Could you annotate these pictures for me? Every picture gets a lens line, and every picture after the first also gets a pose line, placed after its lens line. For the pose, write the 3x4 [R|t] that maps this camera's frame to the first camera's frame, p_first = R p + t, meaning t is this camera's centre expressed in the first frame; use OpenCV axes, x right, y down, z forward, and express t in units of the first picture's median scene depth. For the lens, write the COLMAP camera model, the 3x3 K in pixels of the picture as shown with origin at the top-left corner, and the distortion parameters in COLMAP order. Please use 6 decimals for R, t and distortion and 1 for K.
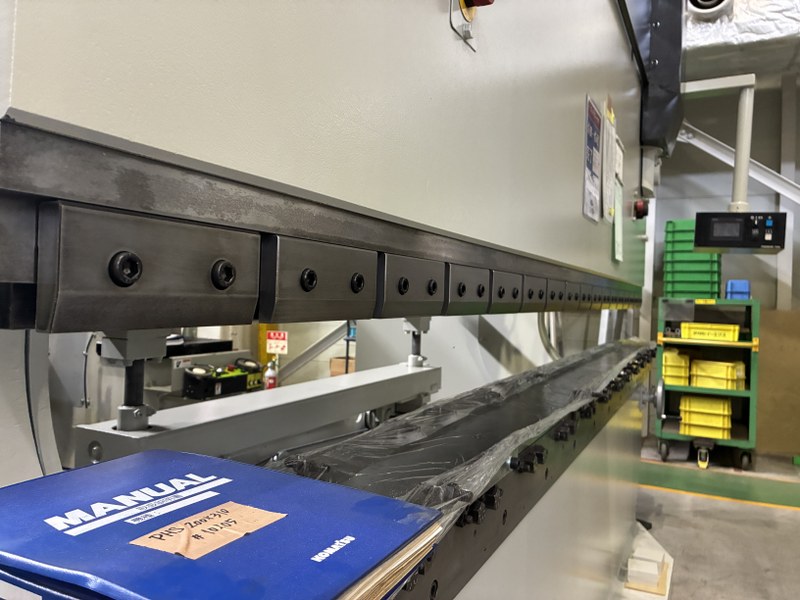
lens RADIAL K [[620.8, 0, 386.4], [0, 620.8, 291.1], [0, 0, 1]] dist [0.022906, -0.016969]
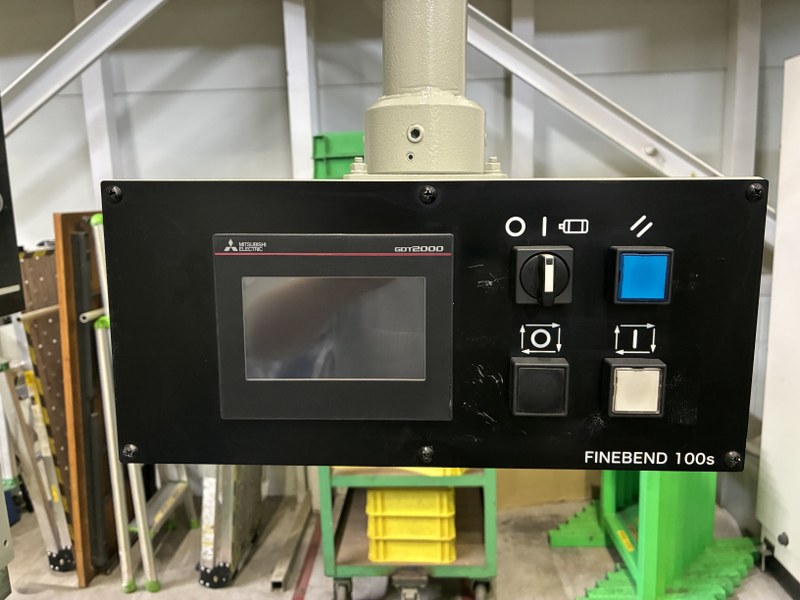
lens RADIAL K [[620.8, 0, 394.1], [0, 620.8, 292.8], [0, 0, 1]] dist [0.022906, -0.016969]
pose [[0.913954, -0.130248, 0.384348, 0.331604], [0.064052, 0.981523, 0.180307, -0.082343], [-0.400731, -0.140174, 0.905409, 0.576972]]
